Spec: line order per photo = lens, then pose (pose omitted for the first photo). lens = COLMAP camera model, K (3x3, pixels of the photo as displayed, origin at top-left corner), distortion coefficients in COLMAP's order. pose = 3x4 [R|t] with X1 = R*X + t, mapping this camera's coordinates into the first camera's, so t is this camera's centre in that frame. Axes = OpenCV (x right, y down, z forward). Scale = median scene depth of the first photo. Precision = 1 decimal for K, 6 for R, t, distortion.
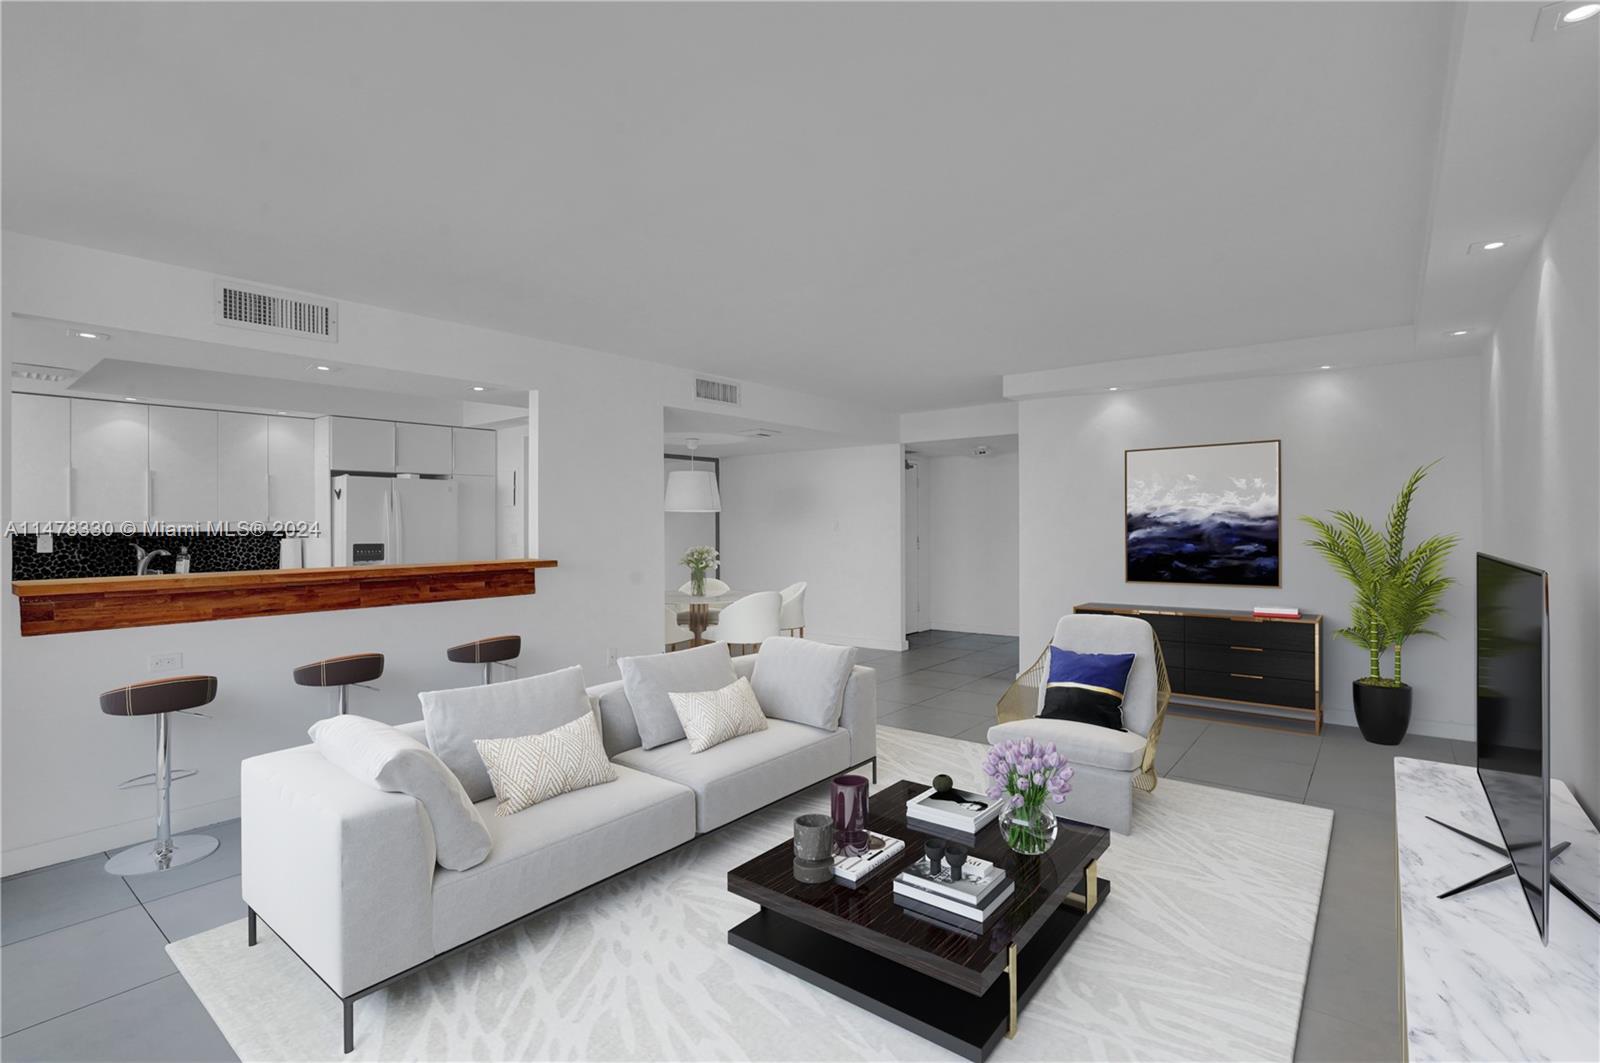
lens RADIAL K [[779.1, 0, 789.6], [0, 779.1, 522.5], [0, 0, 1]] dist [-0.023598, -0.000568]
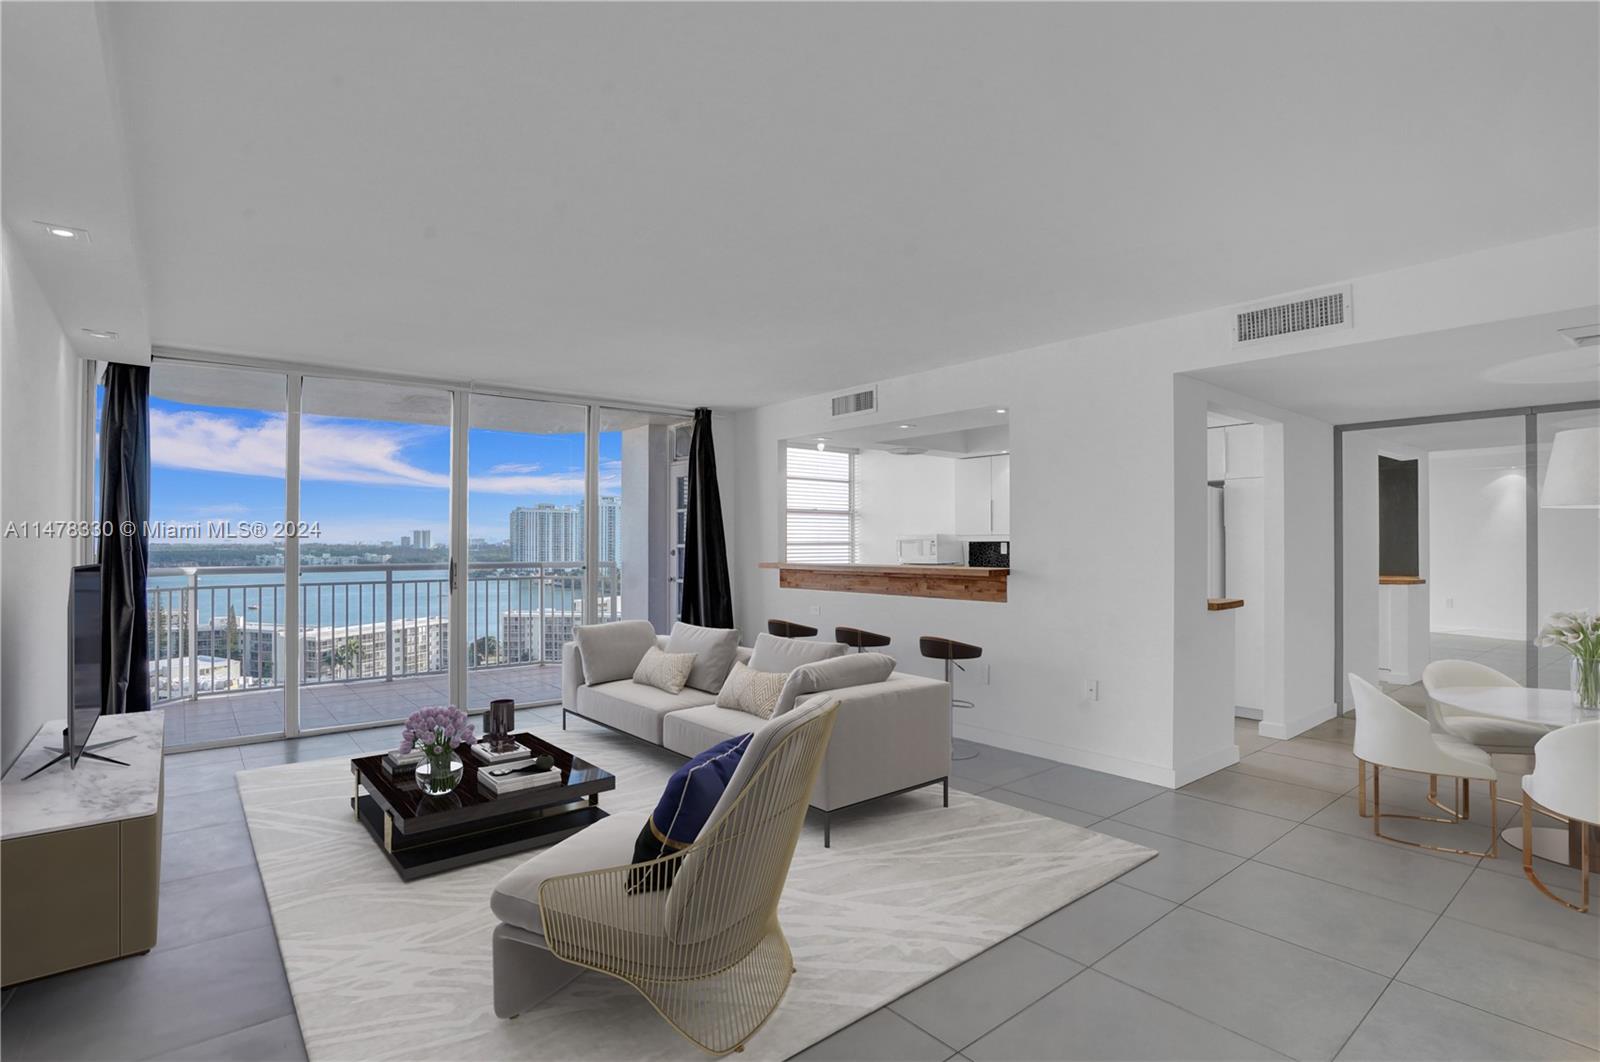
lens RADIAL K [[779.1, 0, 800.9], [0, 779.1, 544.5], [0, 0, 1]] dist [-0.023598, -0.000568]
pose [[-0.230910, -0.003535, -0.972969, 1.213312], [0.005603, 0.999972, -0.004963, 0.027143], [0.972959, -0.006598, -0.230883, 1.533761]]
